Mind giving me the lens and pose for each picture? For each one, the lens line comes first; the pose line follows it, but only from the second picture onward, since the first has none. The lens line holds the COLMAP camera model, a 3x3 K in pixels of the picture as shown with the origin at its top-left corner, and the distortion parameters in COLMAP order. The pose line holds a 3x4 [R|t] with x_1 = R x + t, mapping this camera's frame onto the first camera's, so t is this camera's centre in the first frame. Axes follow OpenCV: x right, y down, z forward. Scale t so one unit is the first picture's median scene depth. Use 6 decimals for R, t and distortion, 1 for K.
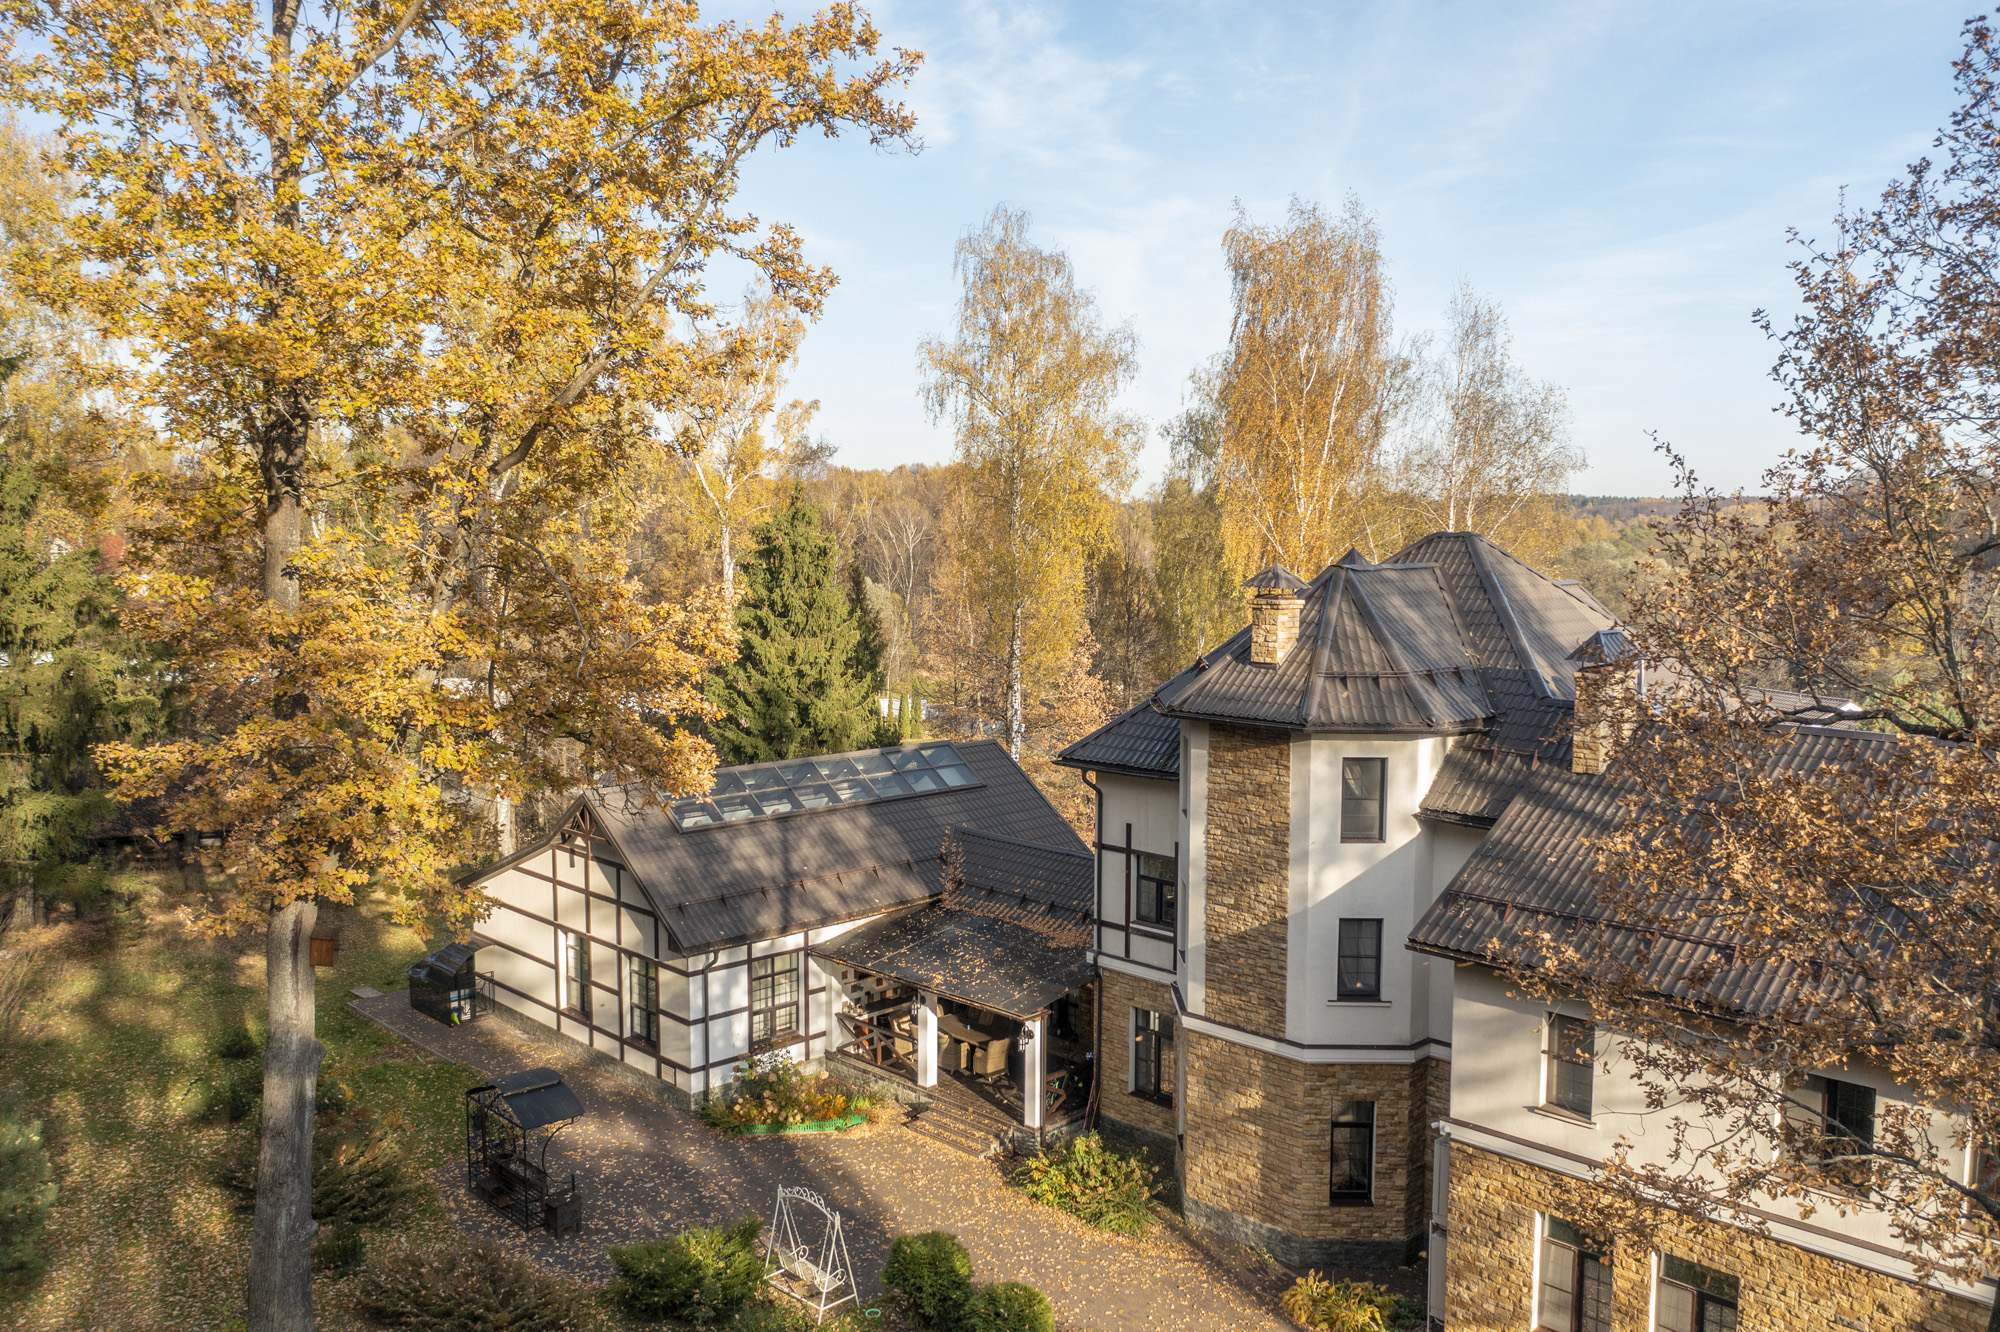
lens RADIAL K [[1570.2, 0, 1000.0], [0, 1570.2, 666.0], [0, 0, 1]] dist [-0.013701, -0.001559]
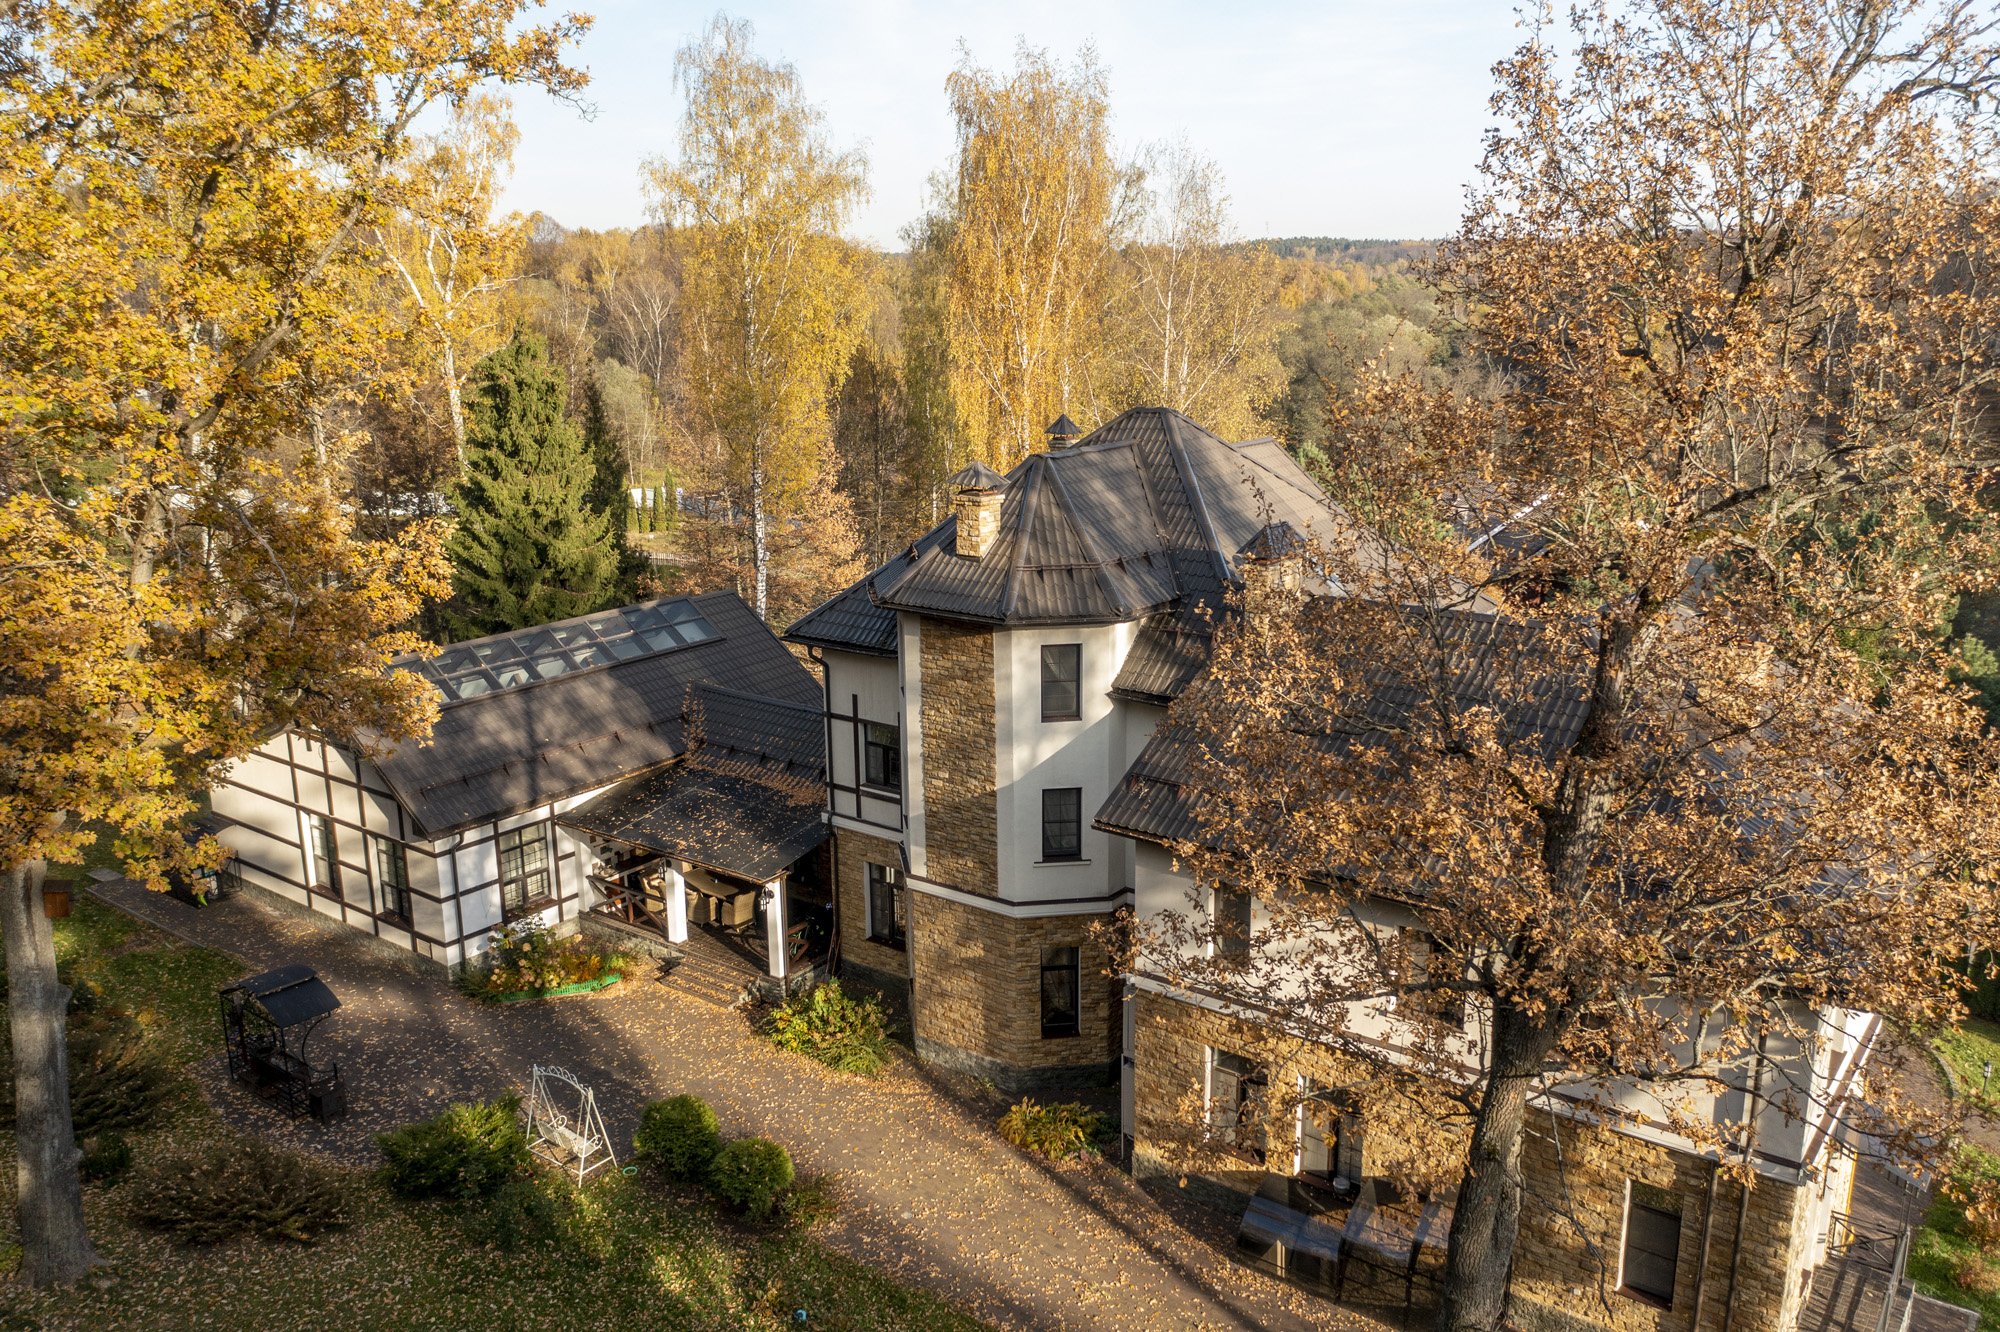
lens RADIAL K [[1598.6, 0, 1000.0], [0, 1598.6, 666.0], [0, 0, 1]] dist [-0.015606, 0.004330]
pose [[0.989162, -0.050009, 0.138053, 0.030795], [0.028584, 0.987810, 0.153019, -0.079407], [-0.144022, -0.147414, 0.978533, -0.062568]]
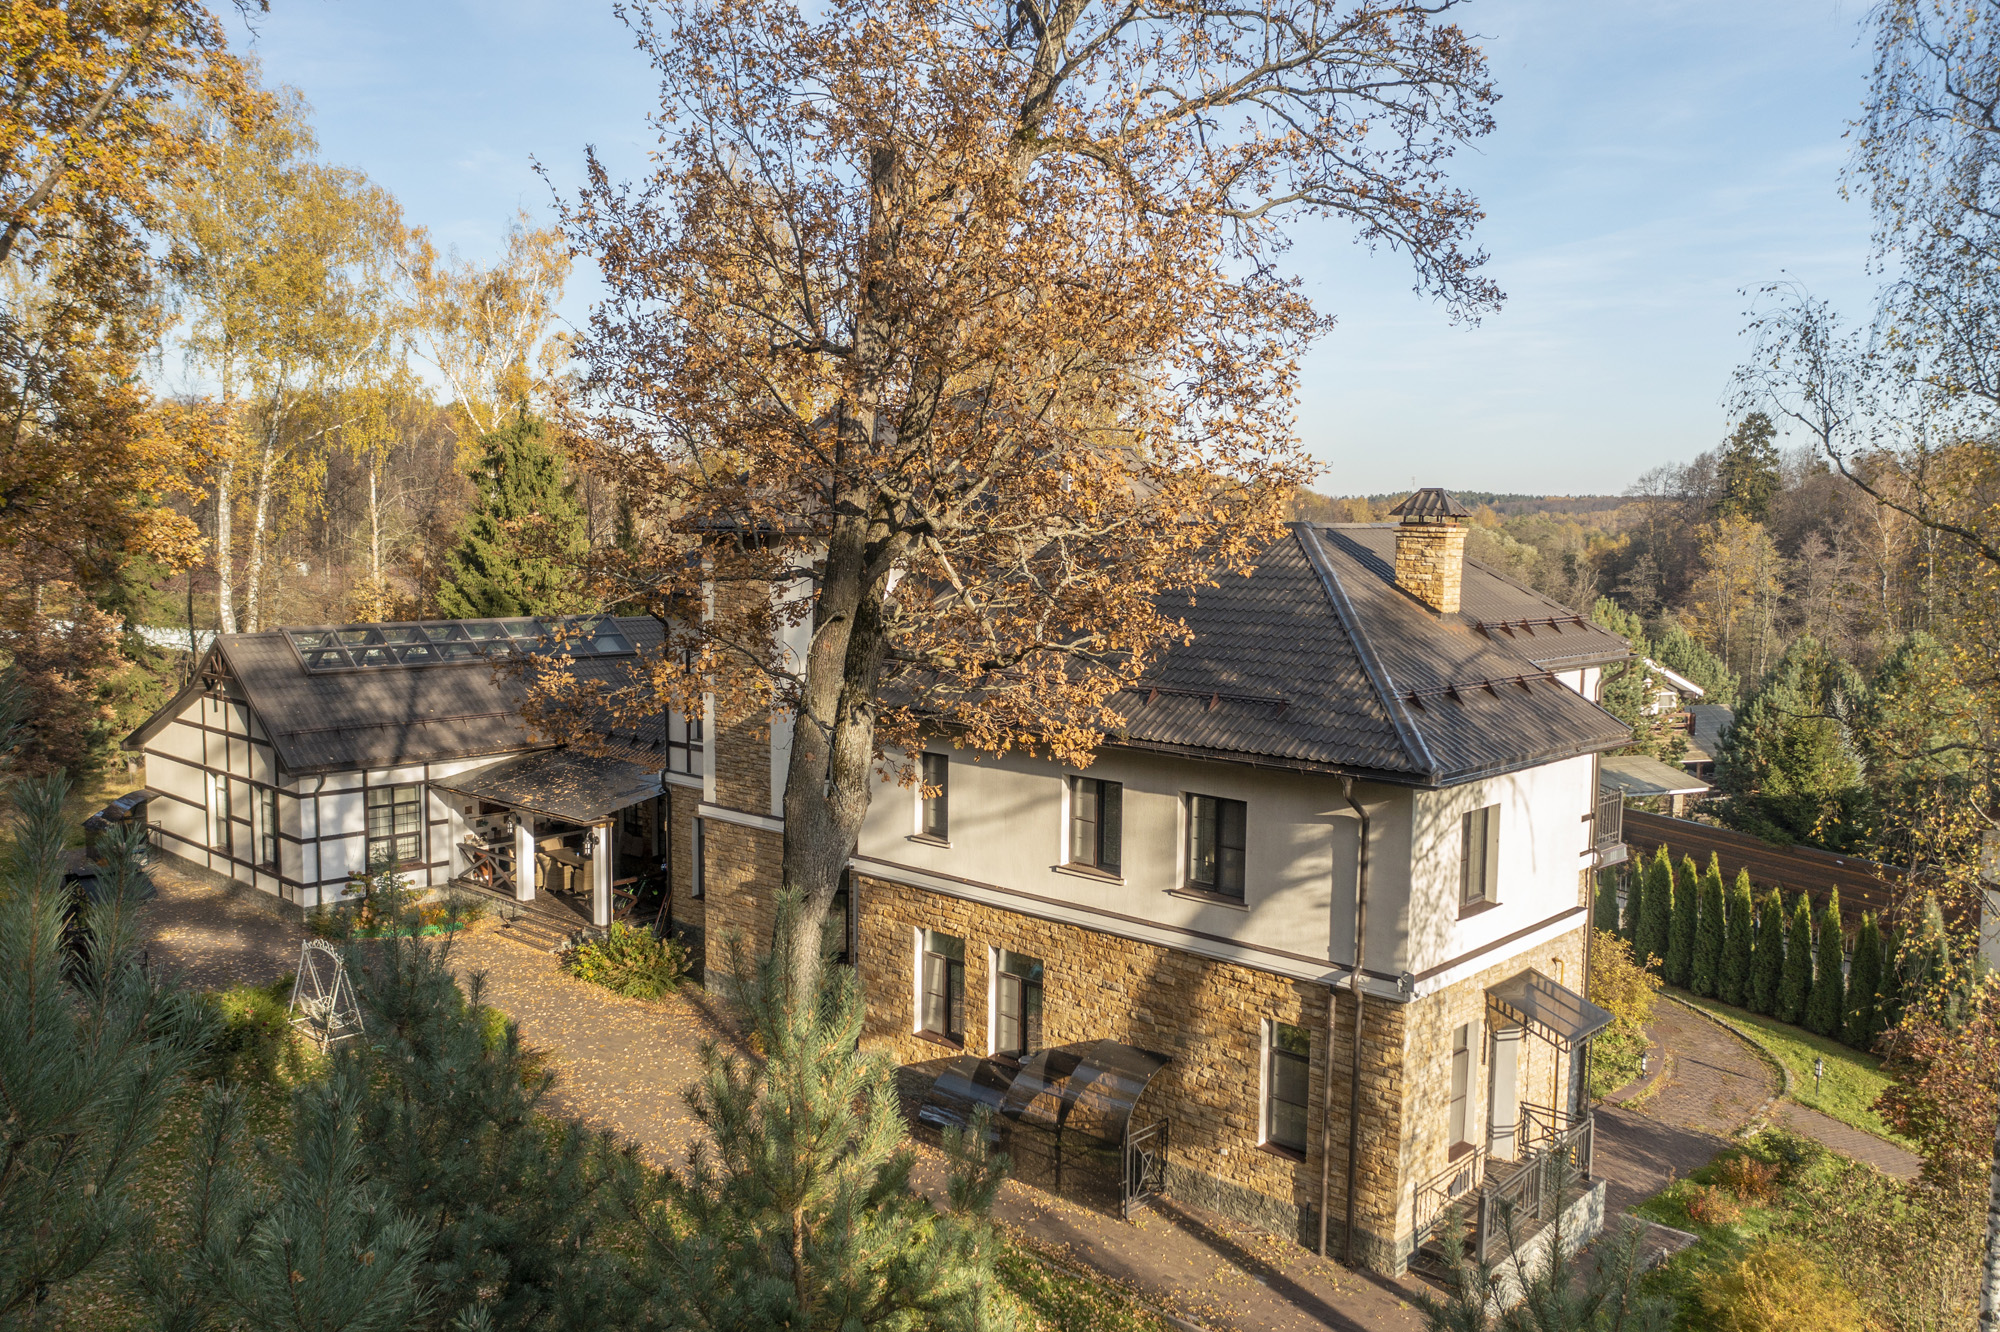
lens RADIAL K [[1570.2, 0, 1000.0], [0, 1570.2, 666.0], [0, 0, 1]] dist [-0.013701, -0.001559]
pose [[0.998915, 0.002252, 0.046523, 0.247103], [-0.002312, 0.999997, 0.001232, 0.108511], [-0.046521, -0.001338, 0.998916, -0.112057]]
